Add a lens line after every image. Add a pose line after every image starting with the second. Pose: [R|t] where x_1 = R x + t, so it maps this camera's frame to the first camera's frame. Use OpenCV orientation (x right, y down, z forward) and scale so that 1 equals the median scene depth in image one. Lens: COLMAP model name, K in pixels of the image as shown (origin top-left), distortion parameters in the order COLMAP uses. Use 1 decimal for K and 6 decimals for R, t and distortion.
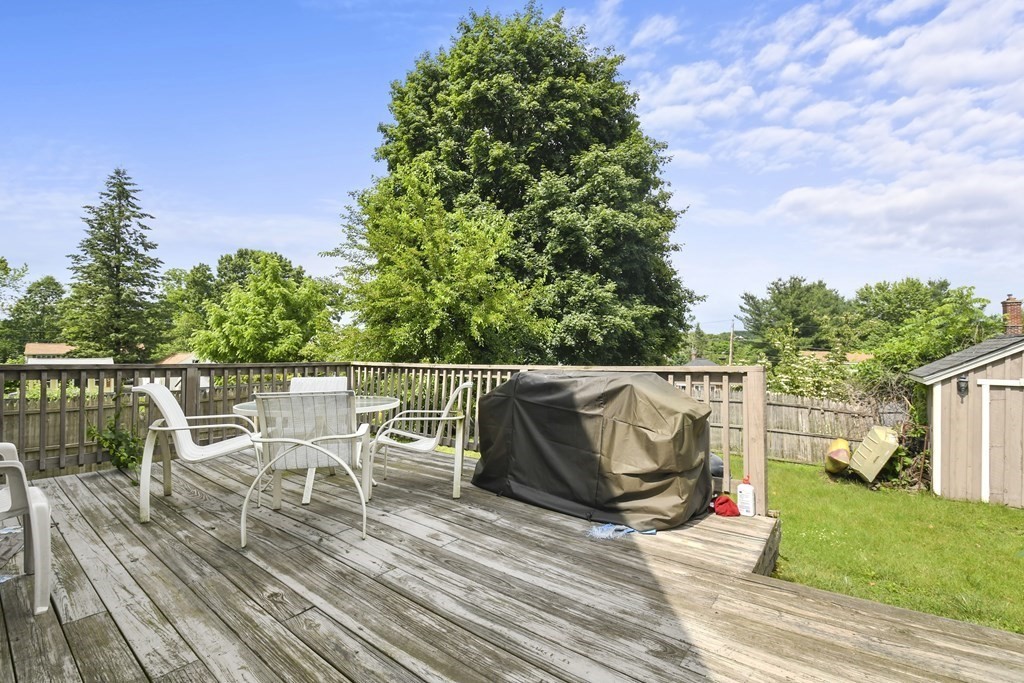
lens RADIAL K [[446.5, 0, 508.3], [0, 446.5, 345.2], [0, 0, 1]] dist [0.004981, -0.018633]
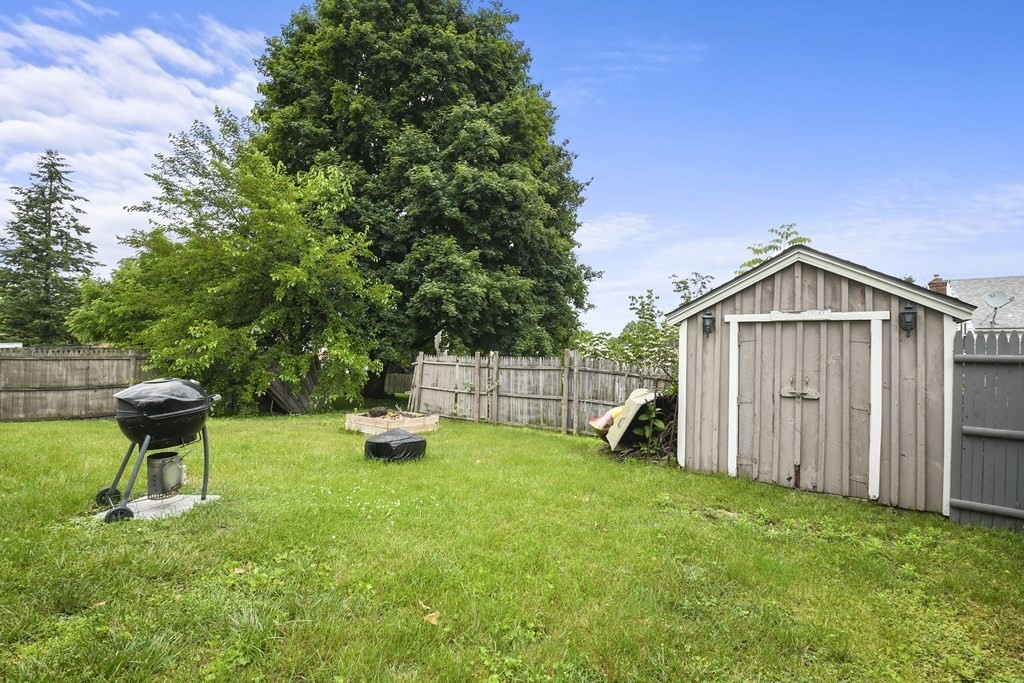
lens RADIAL K [[446.5, 0, 508.3], [0, 446.5, 345.2], [0, 0, 1]] dist [0.004981, -0.018633]
pose [[0.999672, 0.008969, 0.024006, 0.282440], [-0.008954, 0.999960, -0.000738, 0.056436], [-0.024011, 0.000523, 0.999712, 0.092964]]
